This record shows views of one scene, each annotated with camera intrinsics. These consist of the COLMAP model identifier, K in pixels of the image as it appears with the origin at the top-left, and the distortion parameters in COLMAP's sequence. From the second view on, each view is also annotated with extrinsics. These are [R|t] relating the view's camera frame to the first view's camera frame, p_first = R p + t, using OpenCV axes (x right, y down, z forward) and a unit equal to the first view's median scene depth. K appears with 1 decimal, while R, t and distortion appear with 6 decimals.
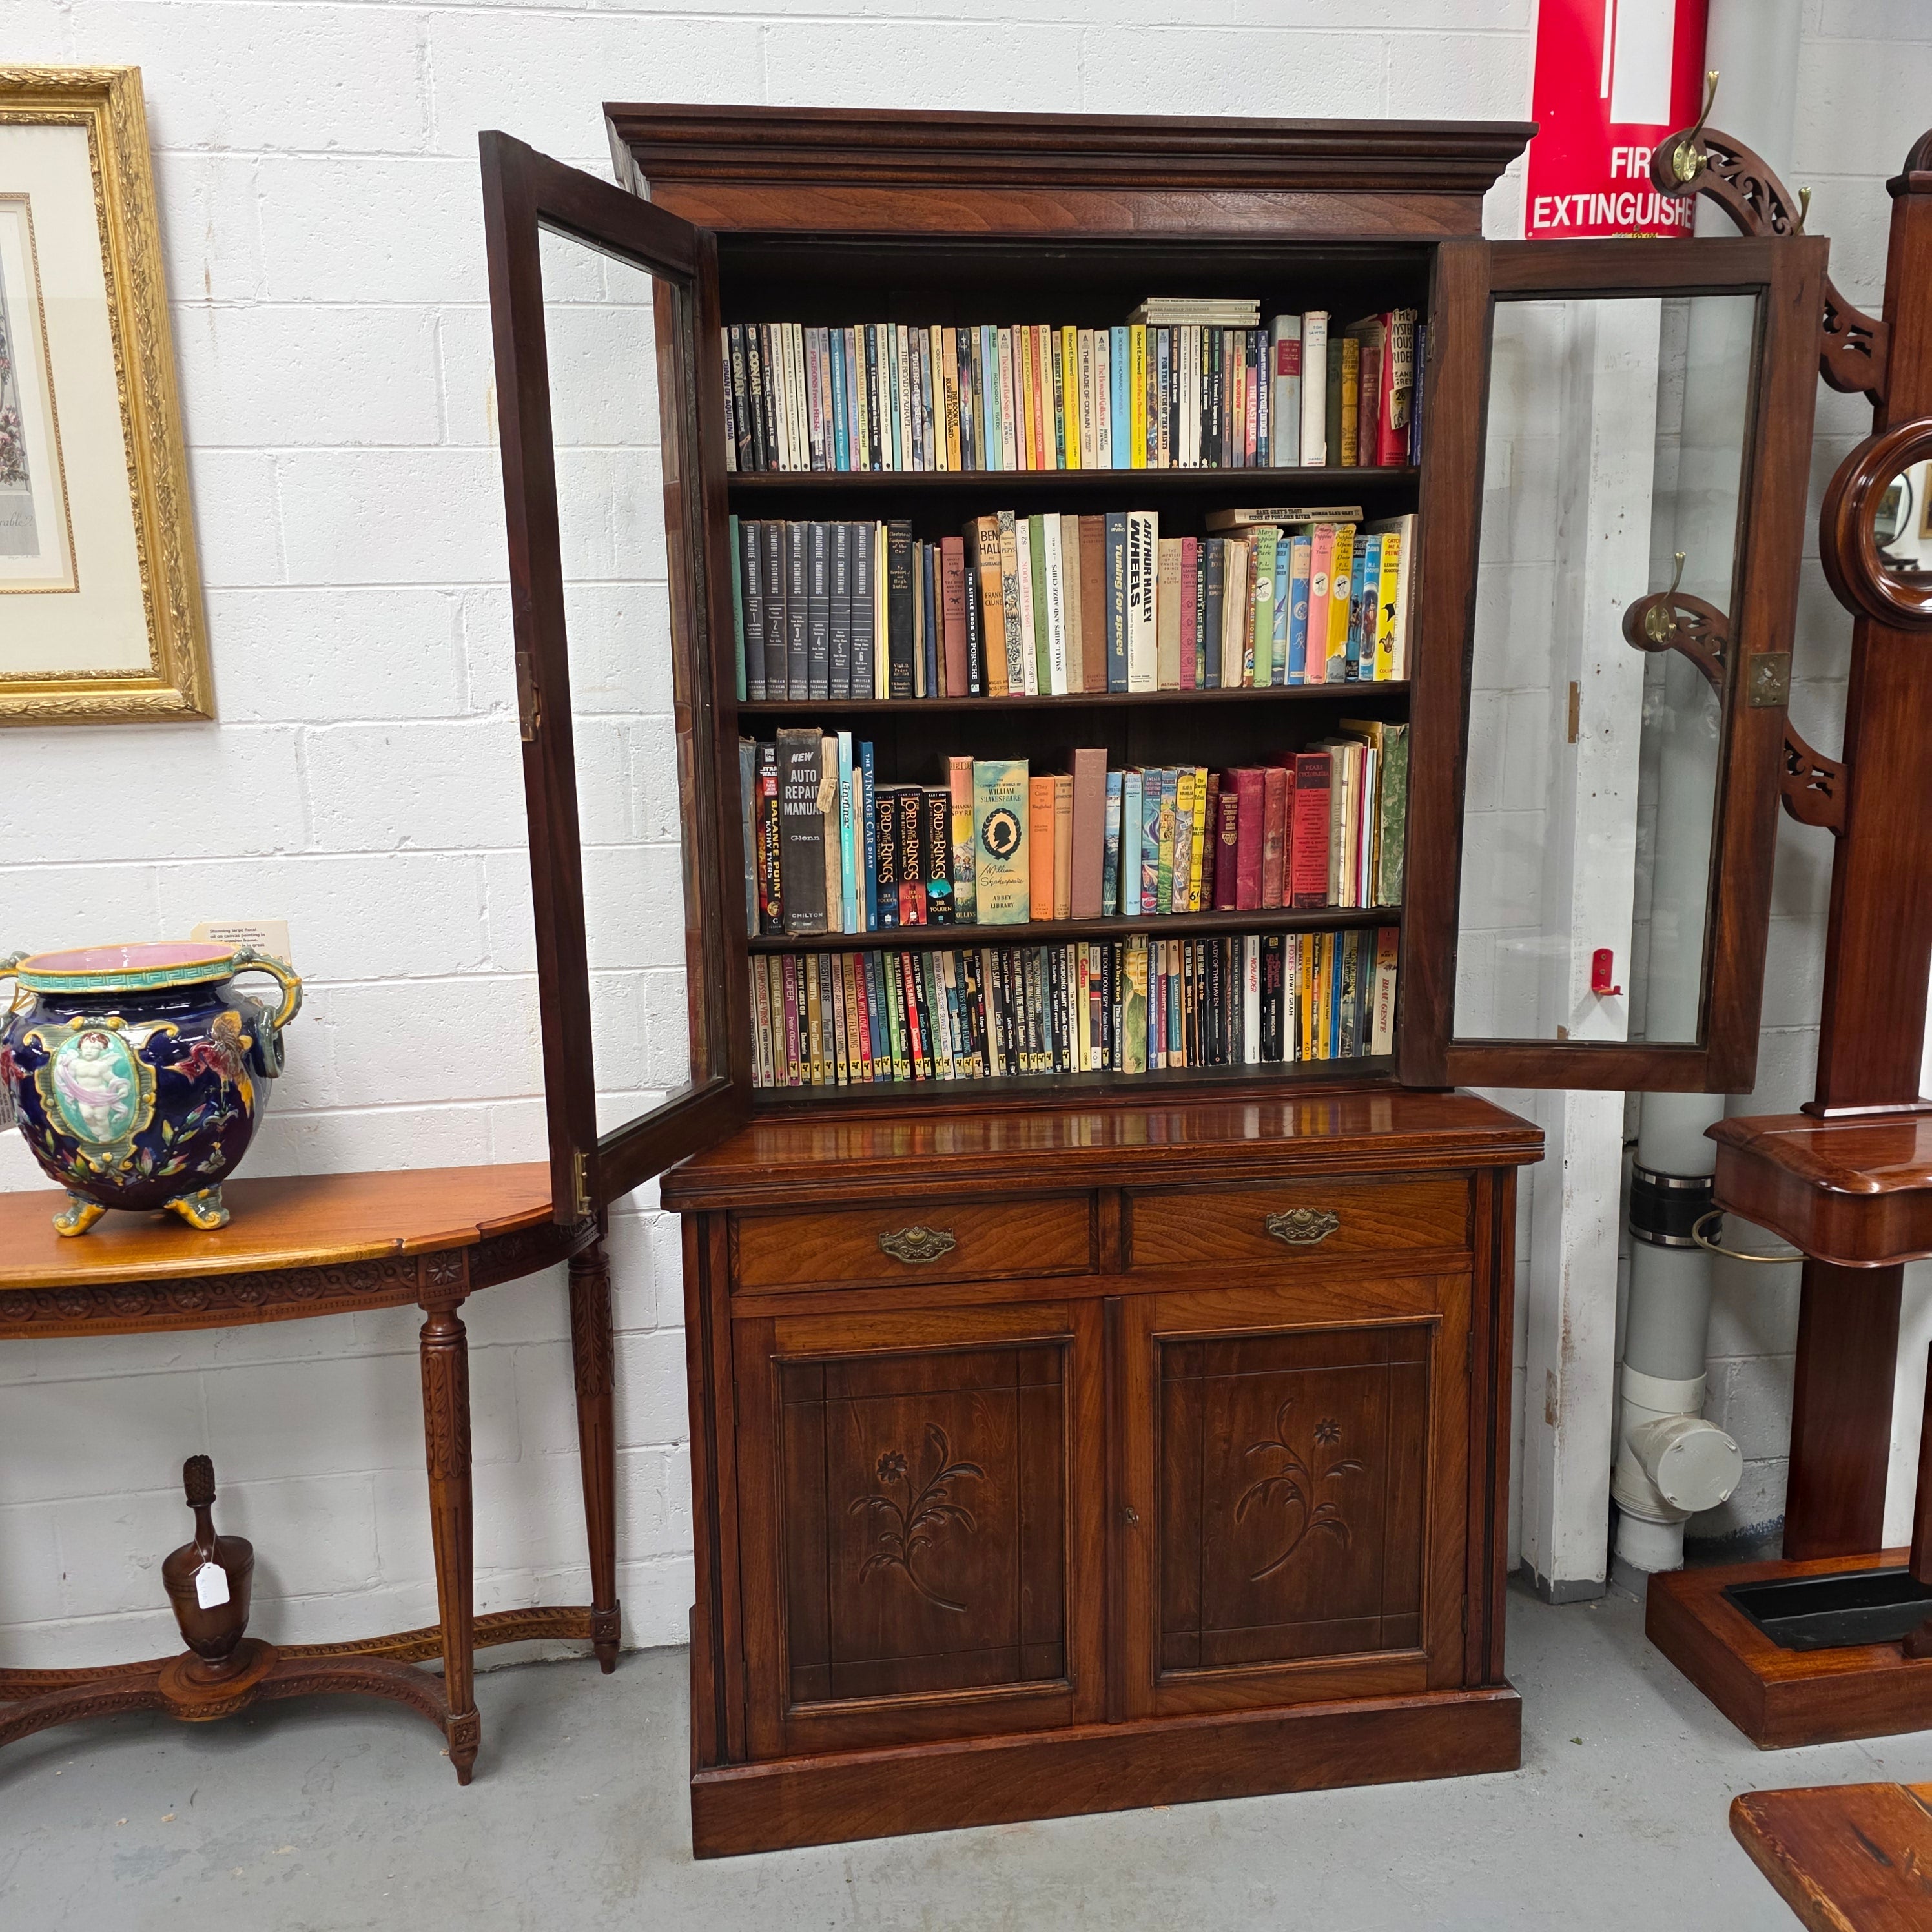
lens RADIAL K [[1727.6, 0, 930.9], [0, 1727.6, 957.6], [0, 0, 1]] dist [0.086148, -0.113264]
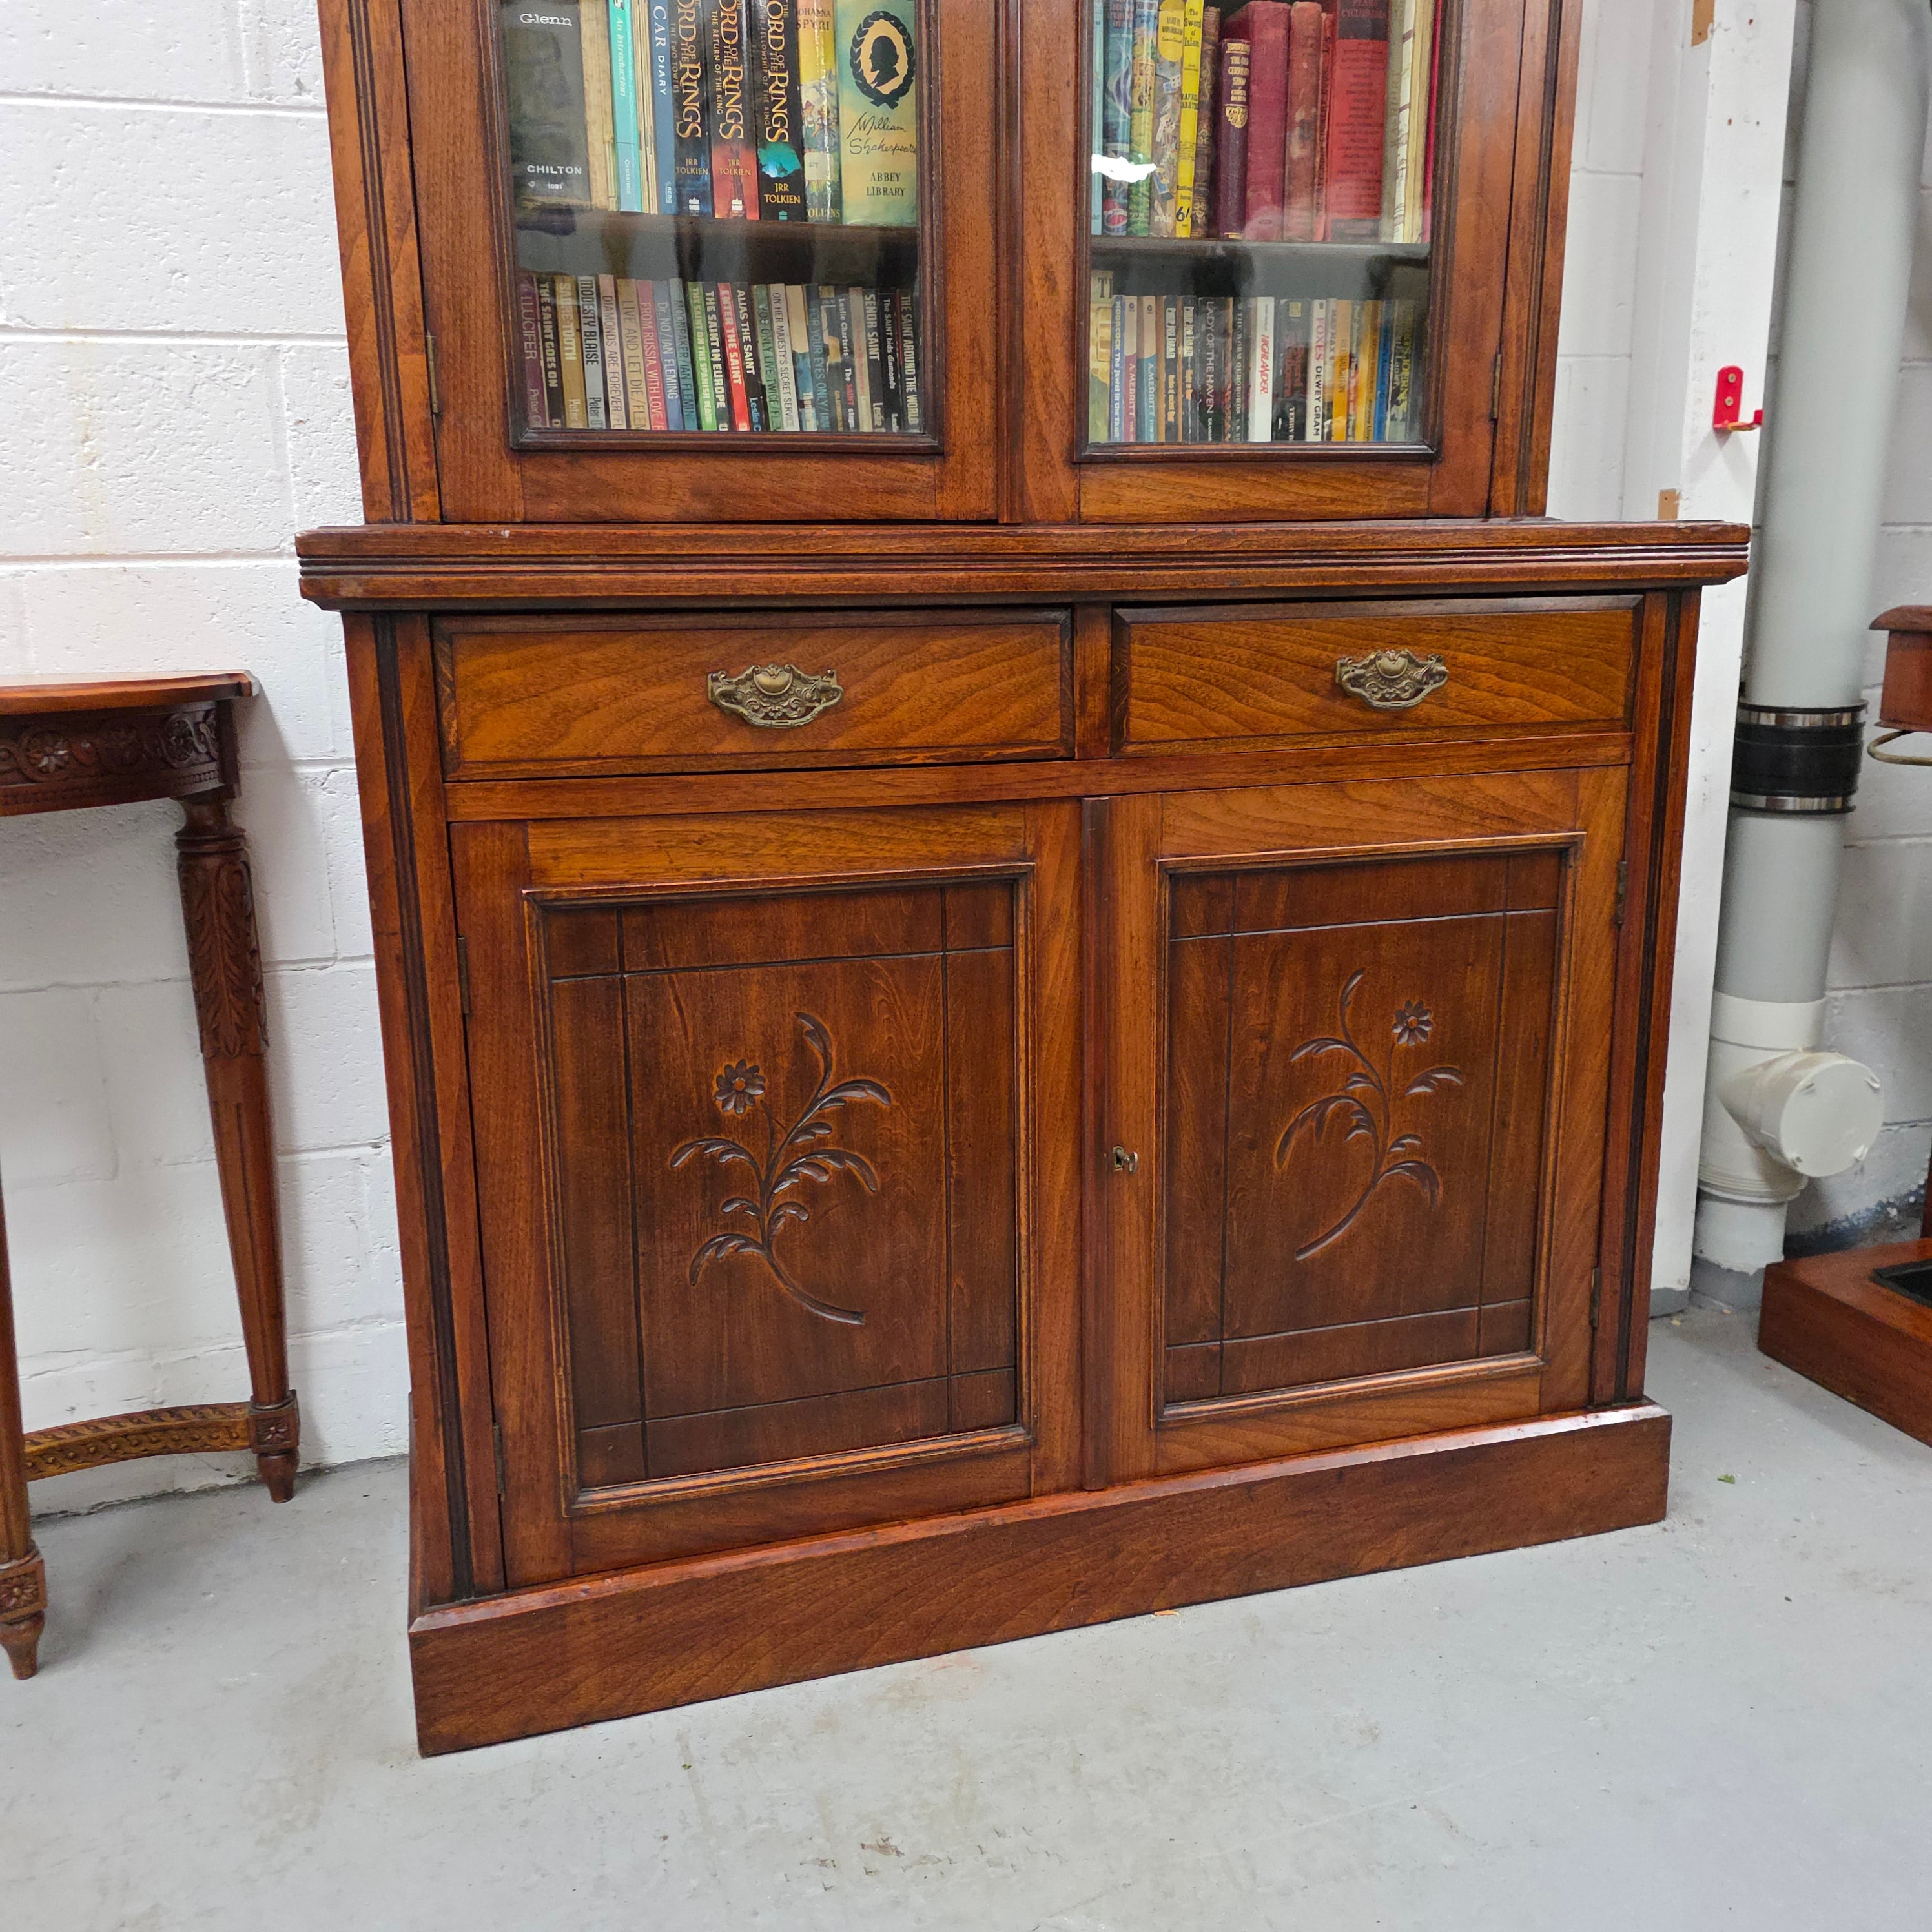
lens RADIAL K [[1727.6, 0, 928.7], [0, 1727.6, 982.9], [0, 0, 1]] dist [0.086148, -0.113264]
pose [[0.989681, -0.030783, 0.139945, -0.038035], [0.023363, 0.998248, 0.054362, 0.214758], [-0.141373, -0.050532, 0.988666, 0.385575]]
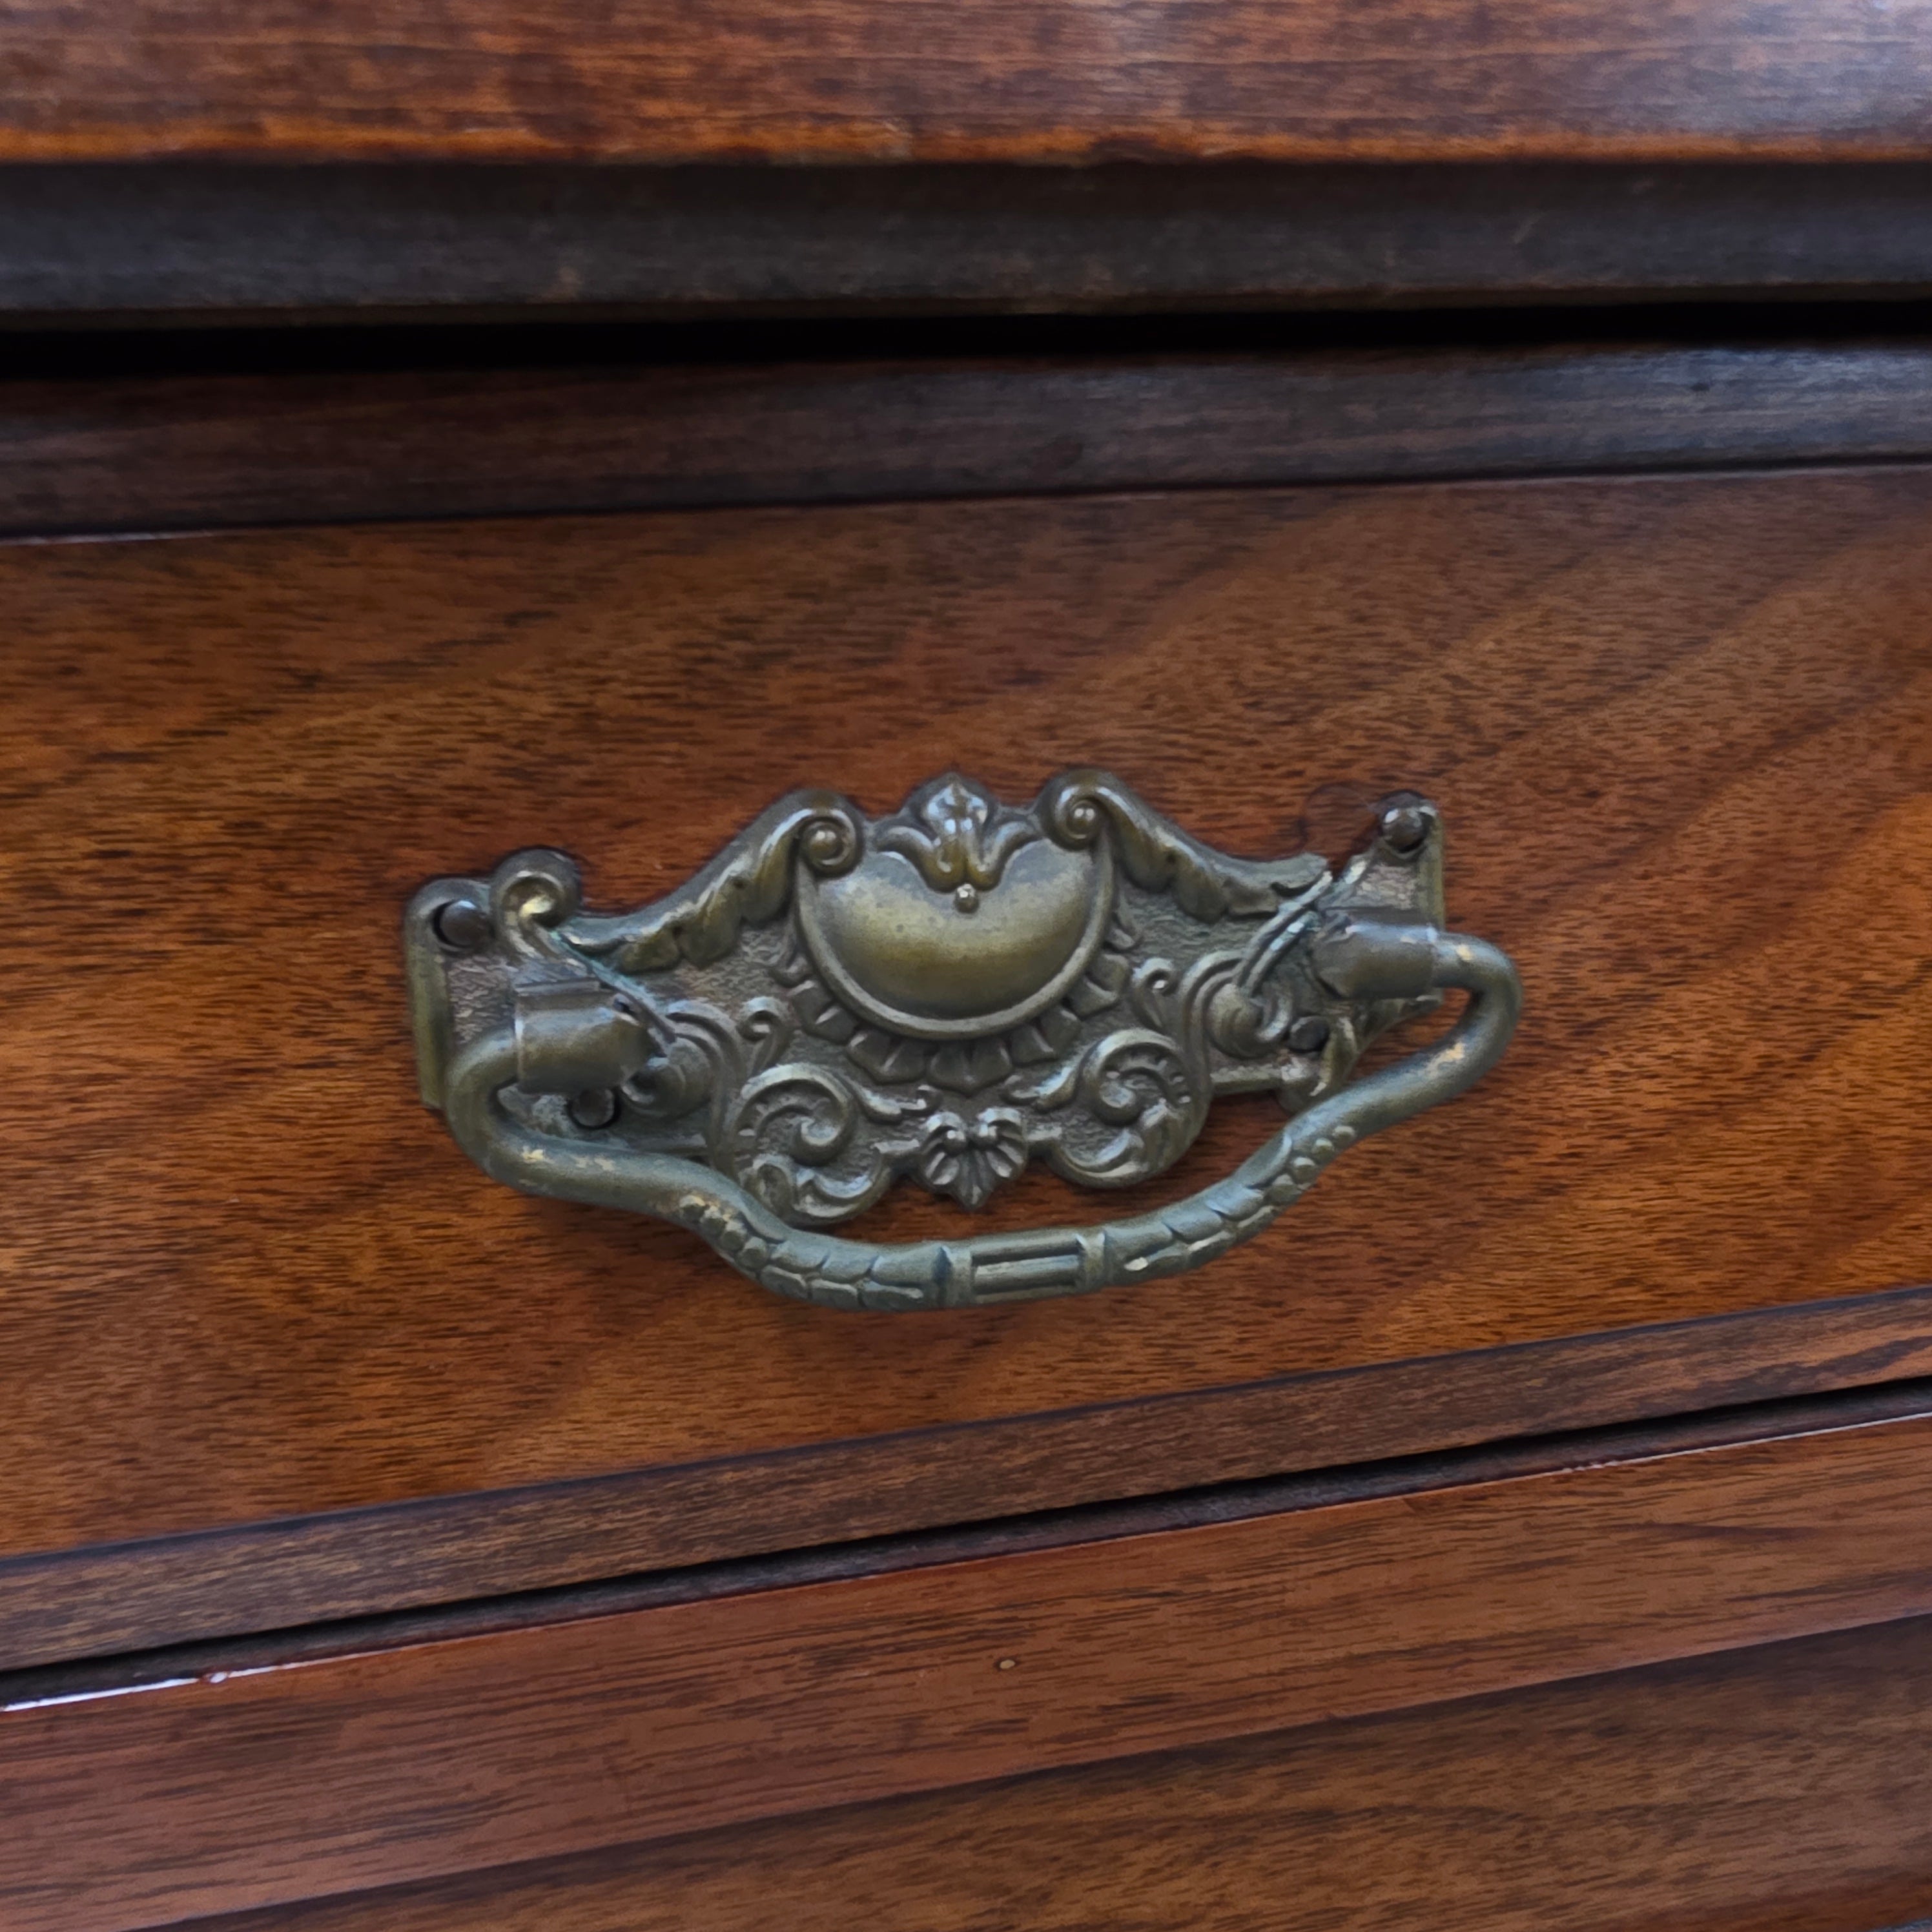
lens RADIAL K [[1727.6, 0, 971.5], [0, 1727.6, 897.9], [0, 0, 1]] dist [0.086148, -0.113264]
pose [[0.997547, -0.032674, 0.061914, -0.011422], [0.026489, 0.994813, 0.098207, 0.142139], [-0.064802, -0.096326, 0.993238, 0.861524]]
